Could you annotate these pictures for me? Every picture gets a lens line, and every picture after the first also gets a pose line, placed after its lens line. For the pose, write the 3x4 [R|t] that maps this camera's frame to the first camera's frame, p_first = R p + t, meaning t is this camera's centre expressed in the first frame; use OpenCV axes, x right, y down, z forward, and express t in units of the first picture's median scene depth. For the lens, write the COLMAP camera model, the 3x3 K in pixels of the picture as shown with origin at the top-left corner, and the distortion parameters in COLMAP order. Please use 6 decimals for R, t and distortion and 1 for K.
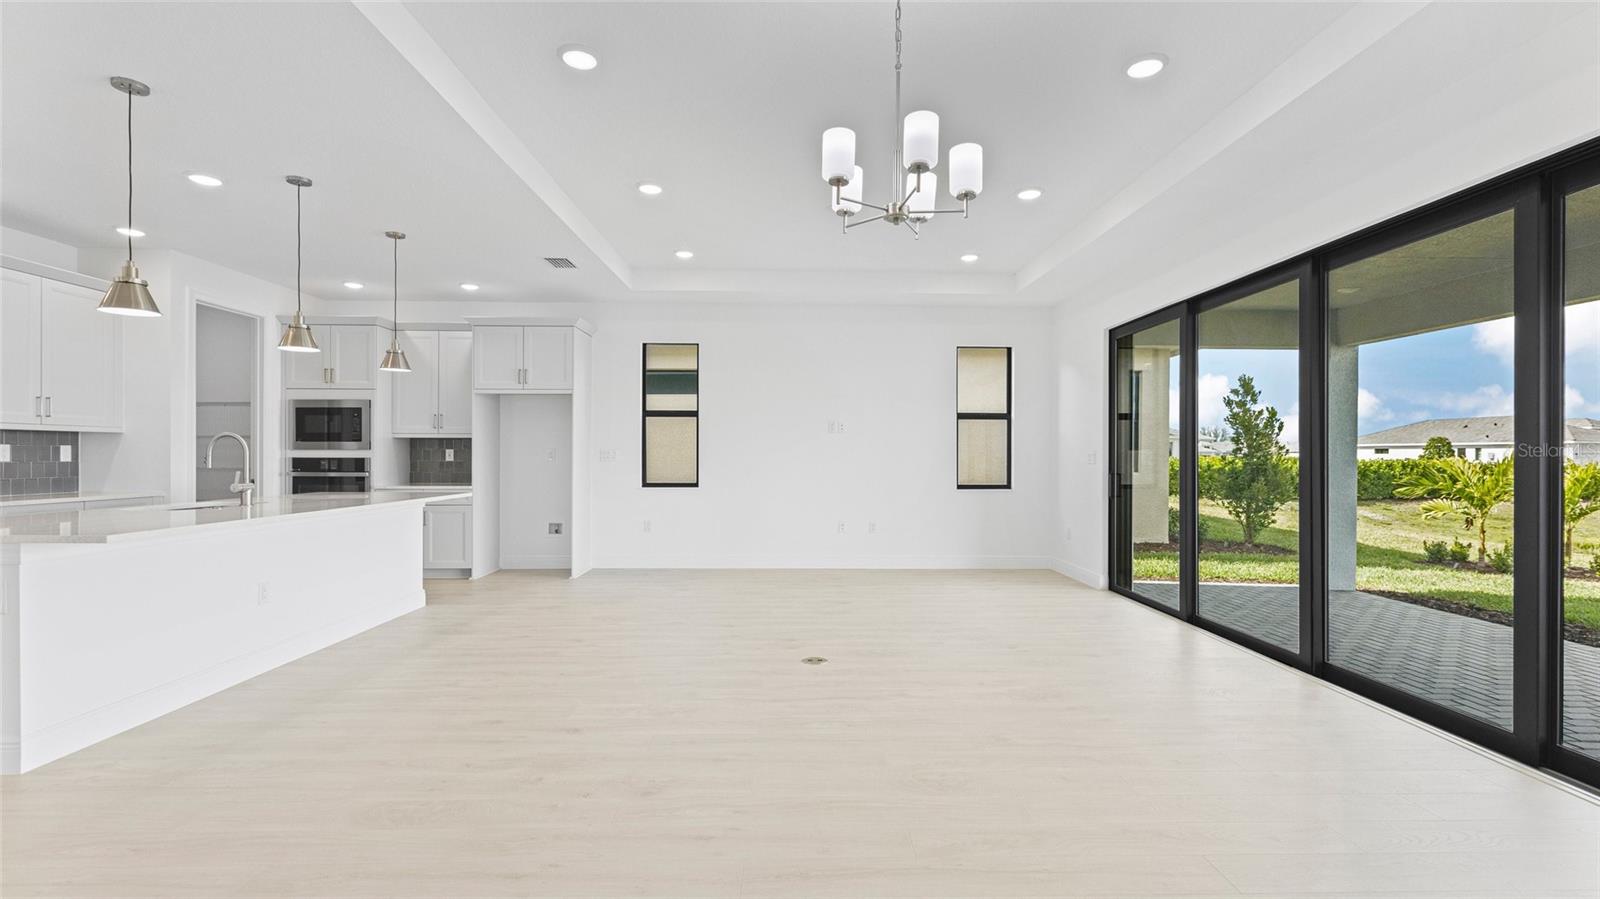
lens RADIAL K [[715.2, 0, 807.3], [0, 715.2, 455.1], [0, 0, 1]] dist [0.004277, -0.001518]
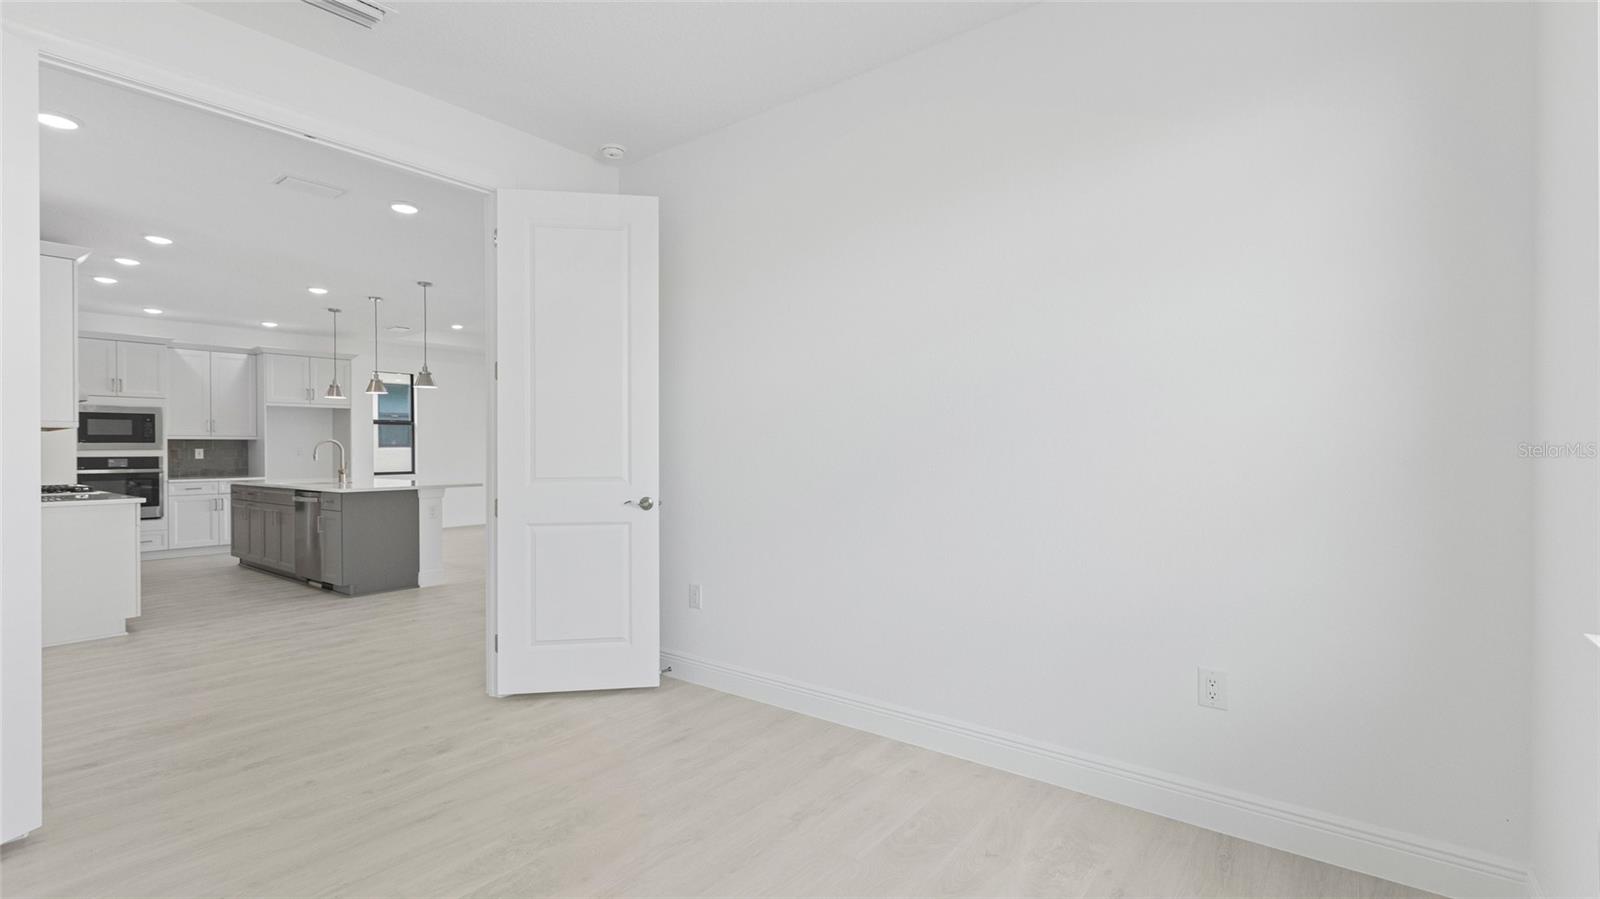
lens RADIAL K [[715.2, 0, 784.8], [0, 715.2, 453.6], [0, 0, 1]] dist [0.004277, -0.001518]
pose [[0.641470, -0.009847, 0.767085, -0.861573], [0.004910, 0.999950, 0.008730, -0.006361], [-0.767132, -0.001834, 0.641486, -0.547277]]
